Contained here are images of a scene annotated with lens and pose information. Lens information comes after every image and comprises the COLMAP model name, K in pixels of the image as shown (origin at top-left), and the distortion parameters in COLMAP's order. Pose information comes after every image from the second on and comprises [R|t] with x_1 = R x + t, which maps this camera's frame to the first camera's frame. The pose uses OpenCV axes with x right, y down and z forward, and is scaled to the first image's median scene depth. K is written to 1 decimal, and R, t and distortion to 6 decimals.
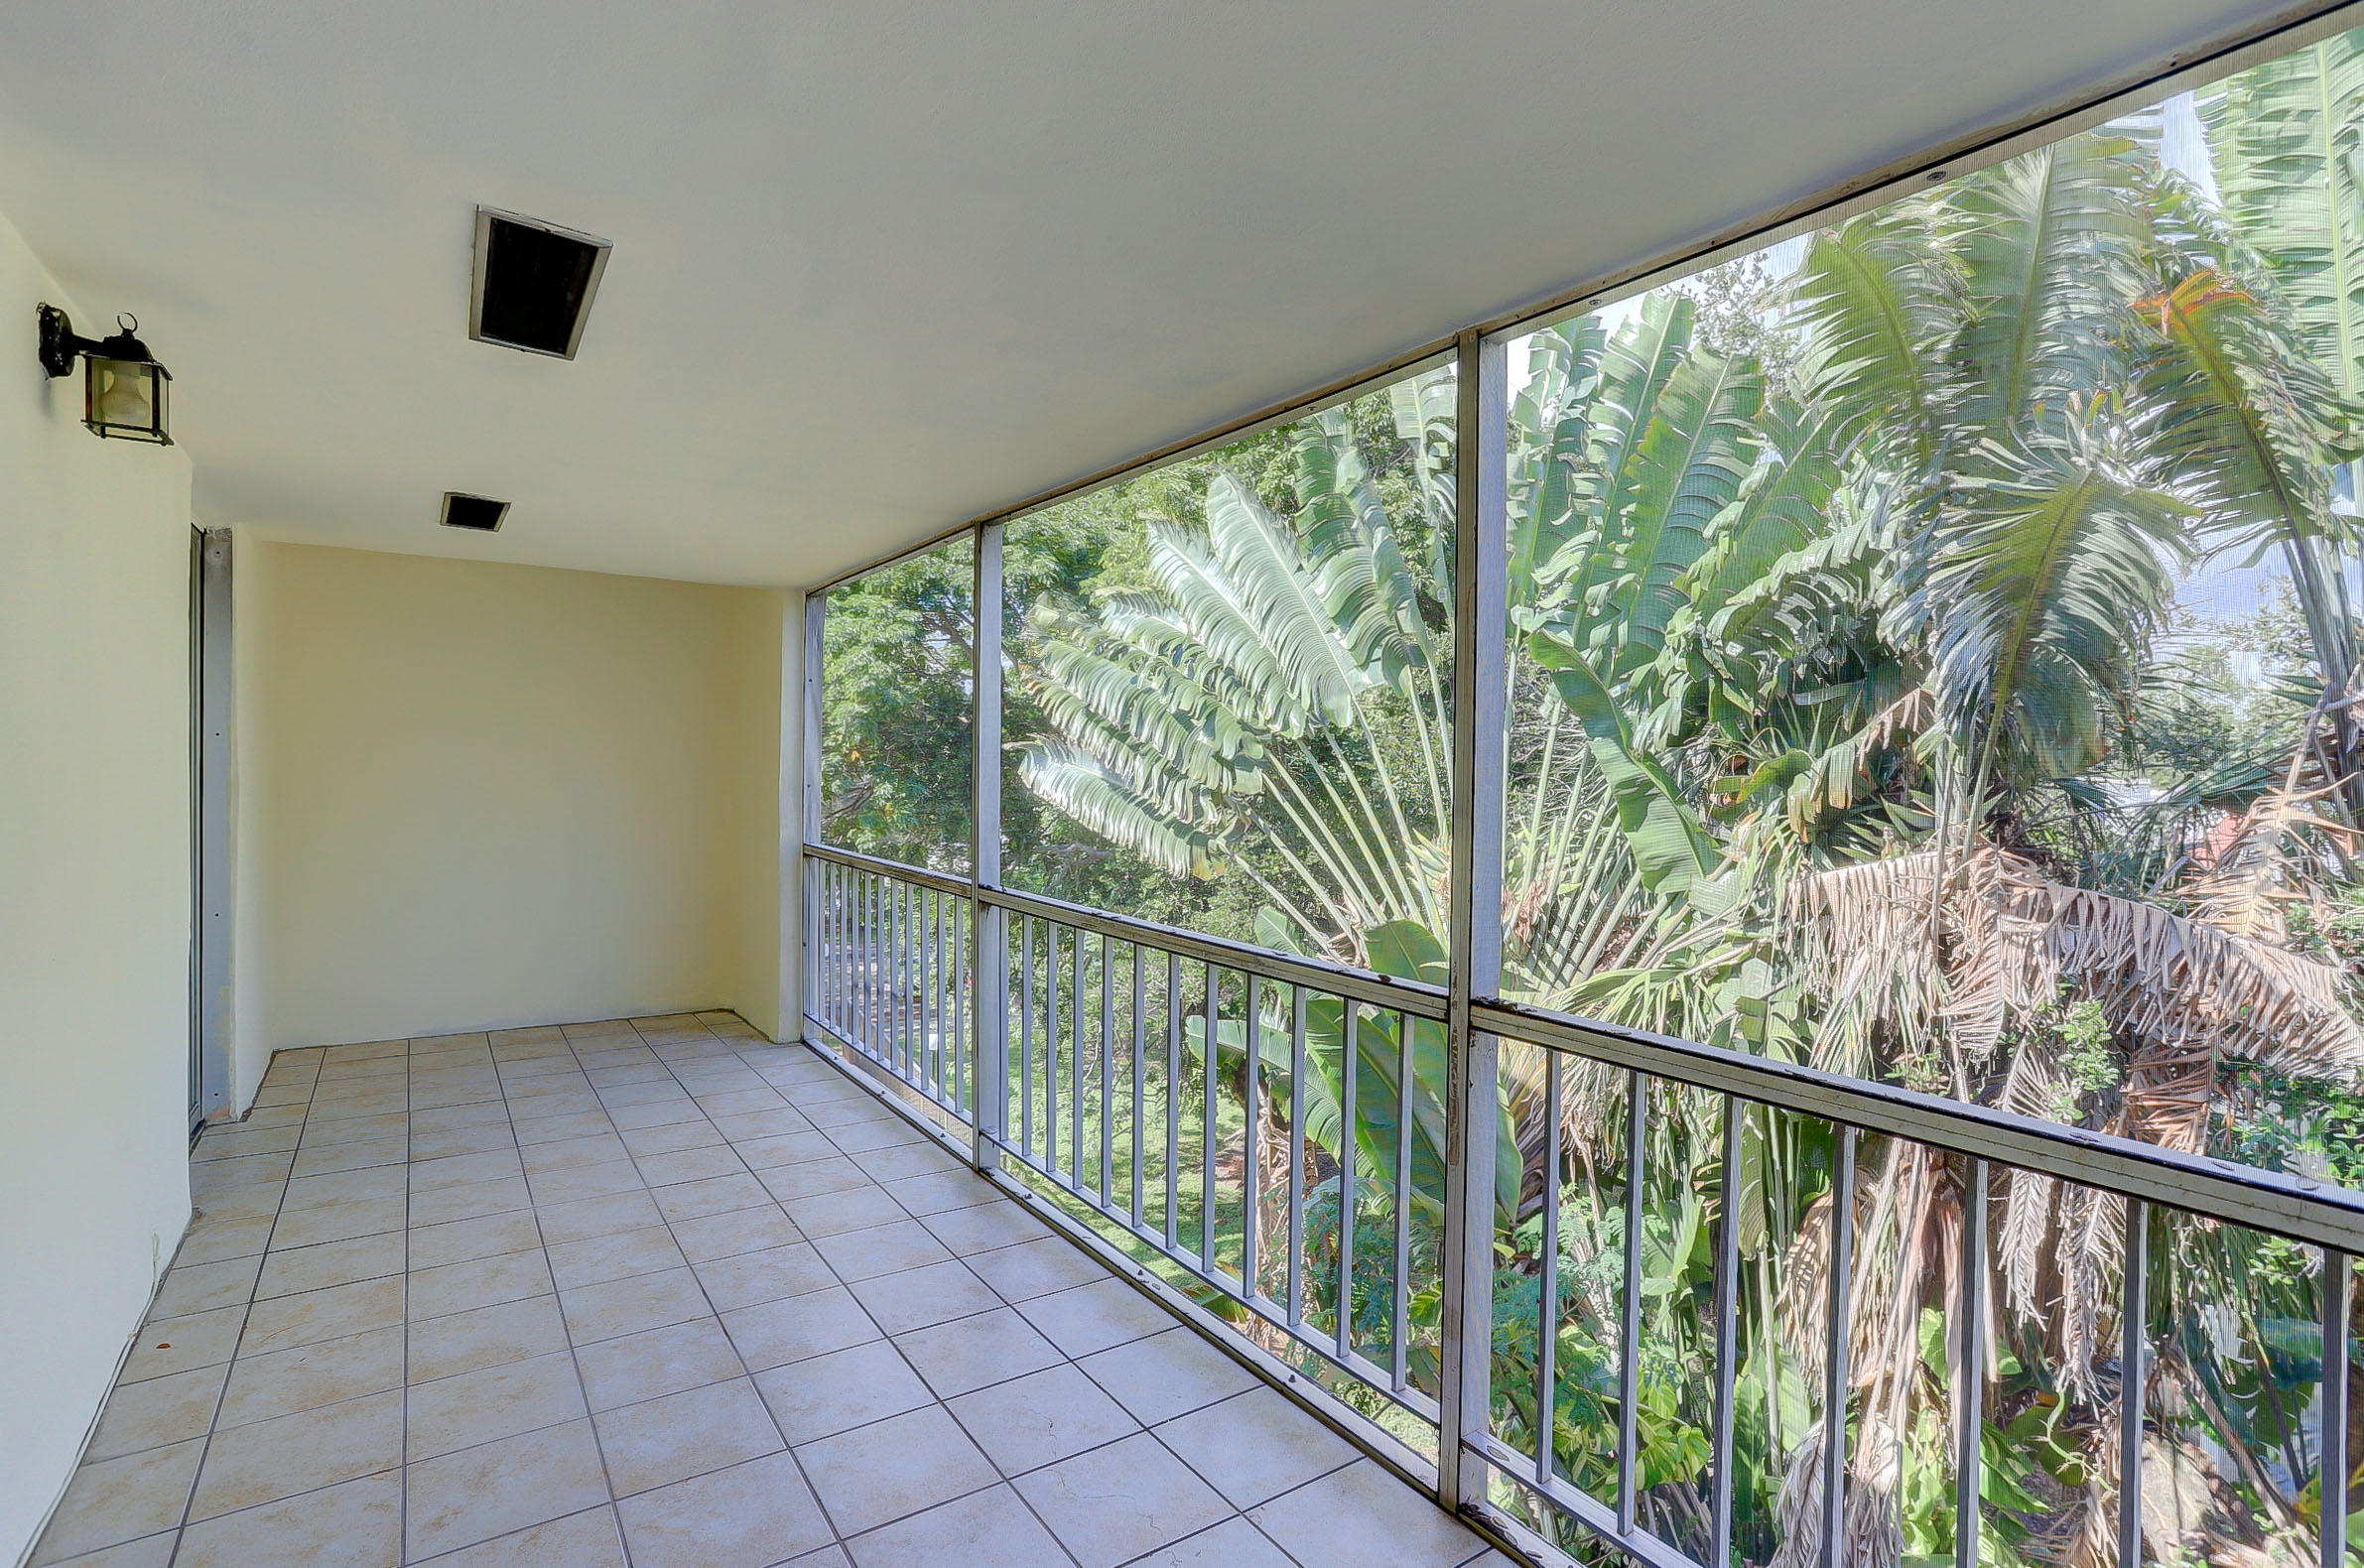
lens RADIAL K [[1126.0, 0, 1167.0], [0, 1126.0, 776.3], [0, 0, 1]] dist [-0.026624, 0.000469]
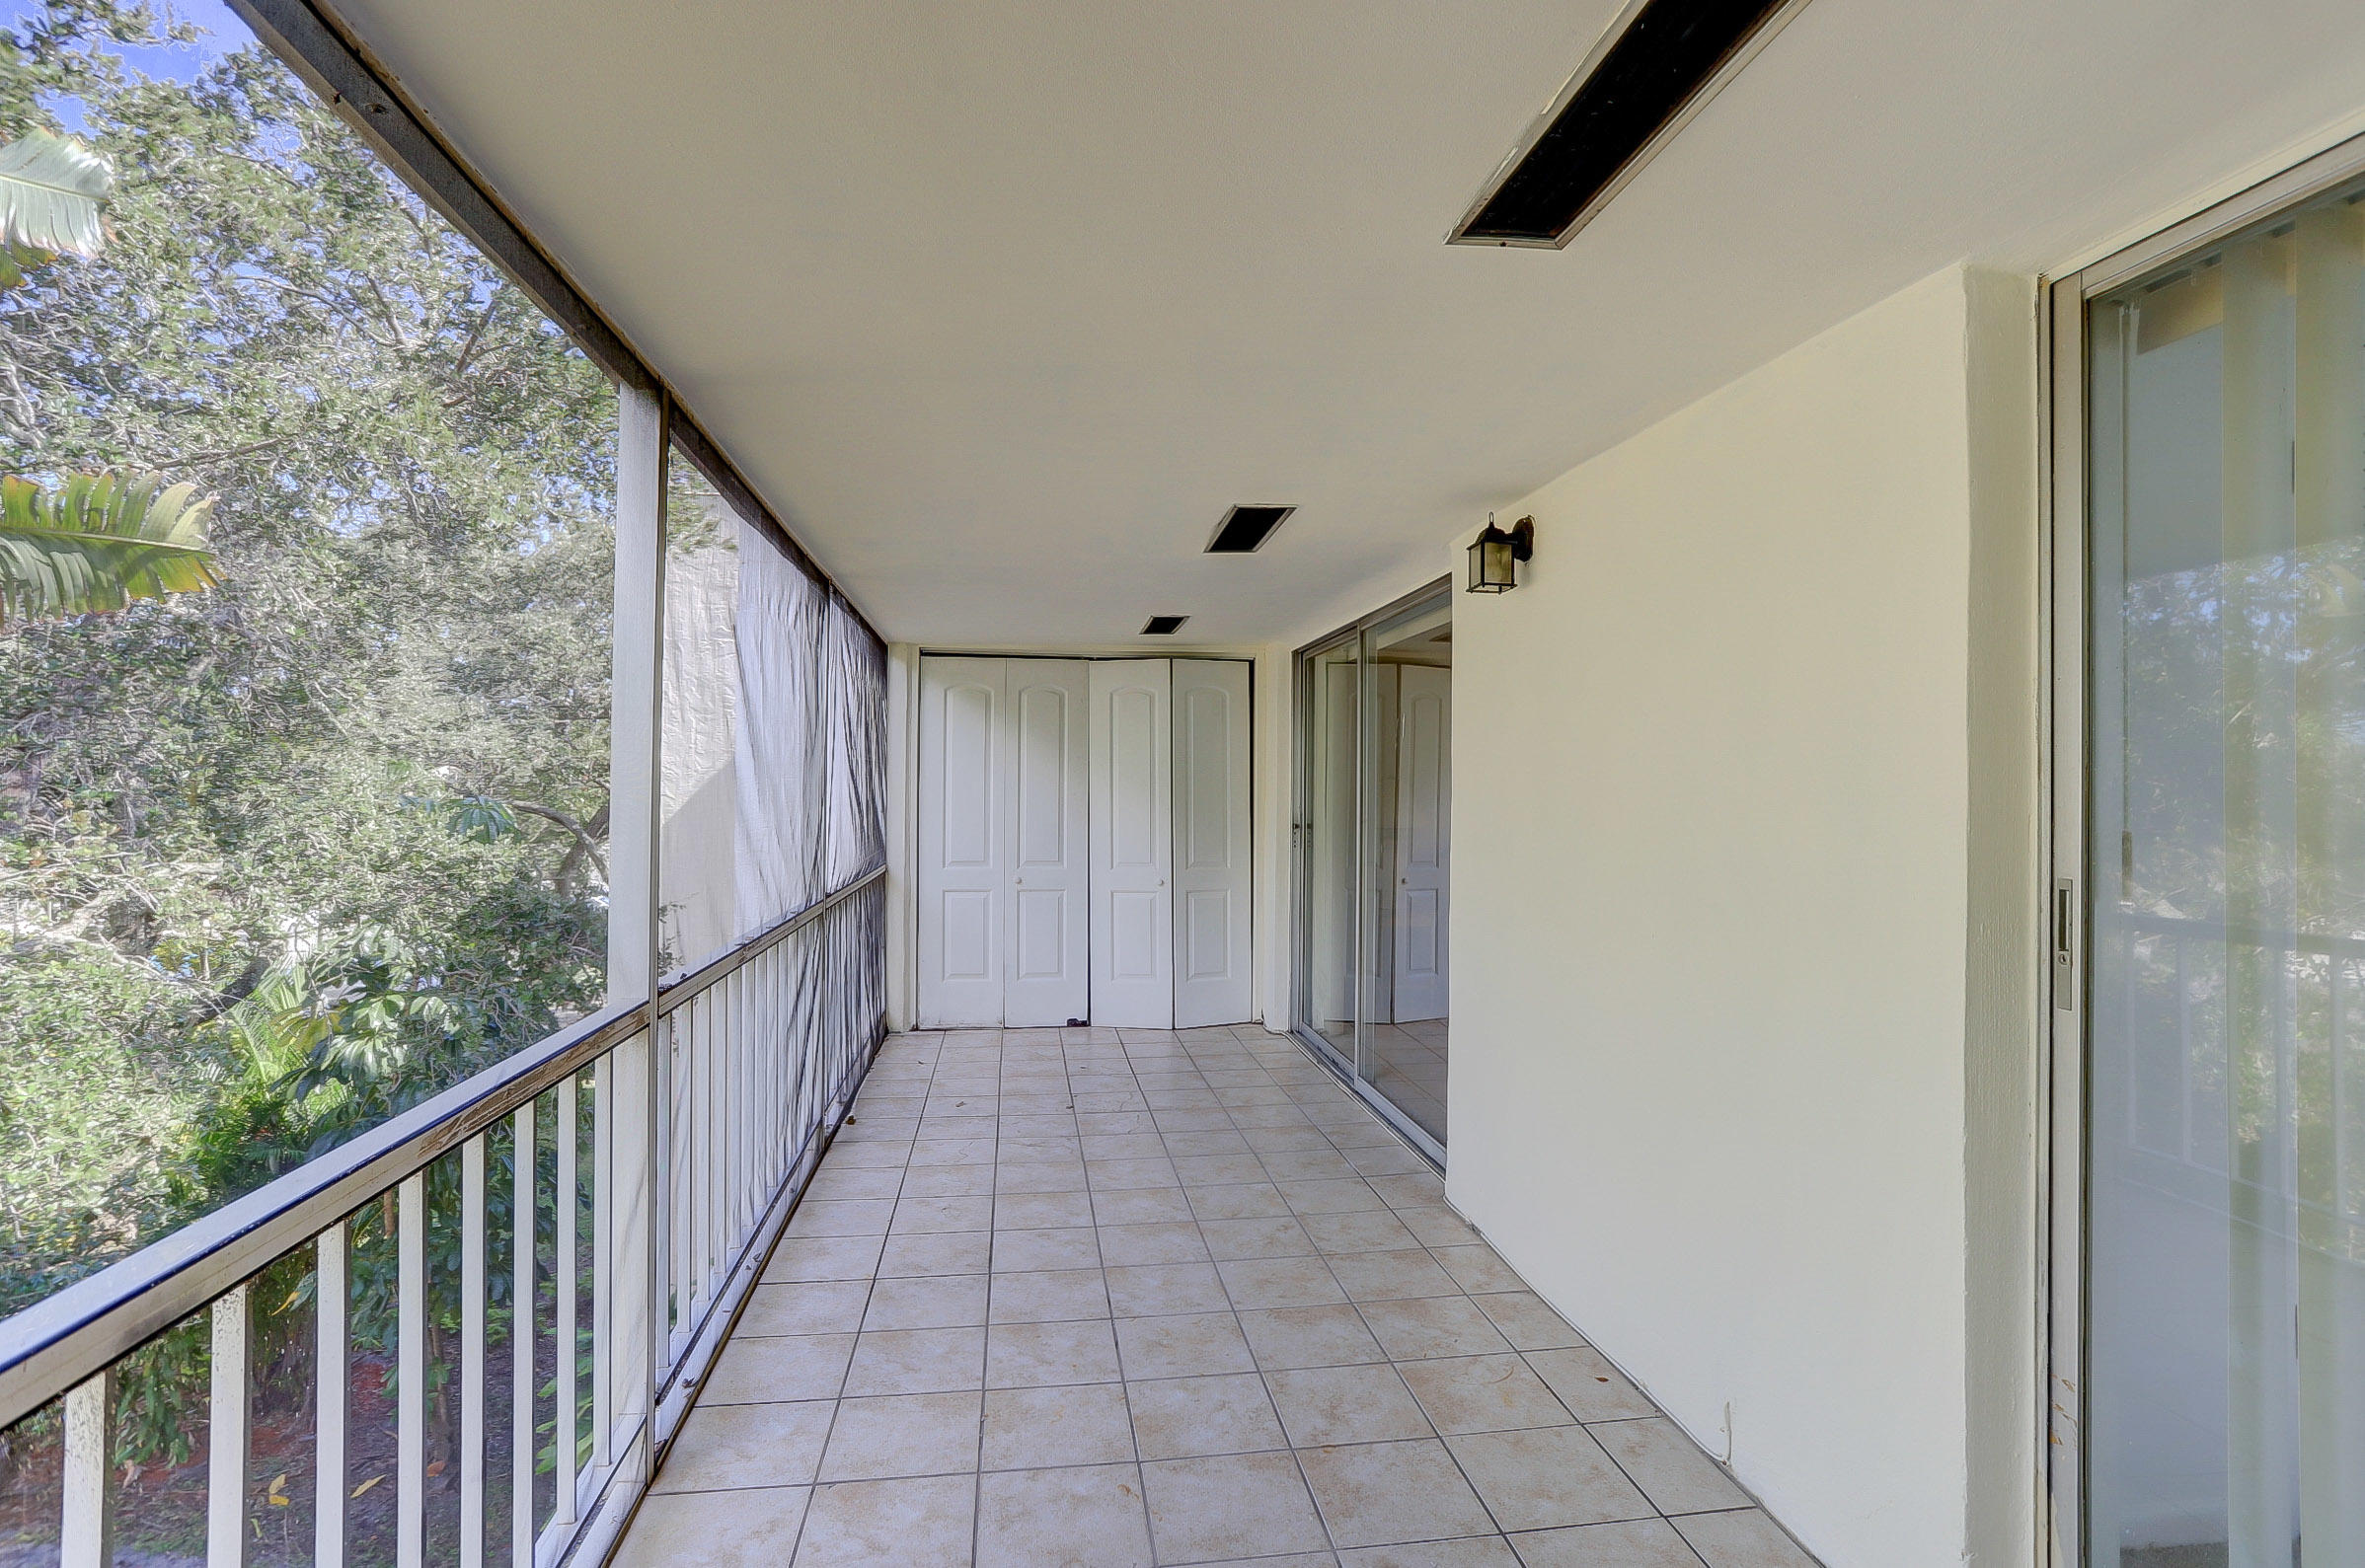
lens RADIAL K [[1126.3, 0, 1179.9], [0, 1126.3, 781.9], [0, 0, 1]] dist [-0.026624, 0.000469]
pose [[-0.899507, -0.018851, 0.436500, -0.978992], [-0.016720, 0.999822, 0.008725, -0.037514], [-0.436587, 0.000550, -0.899662, 2.059176]]
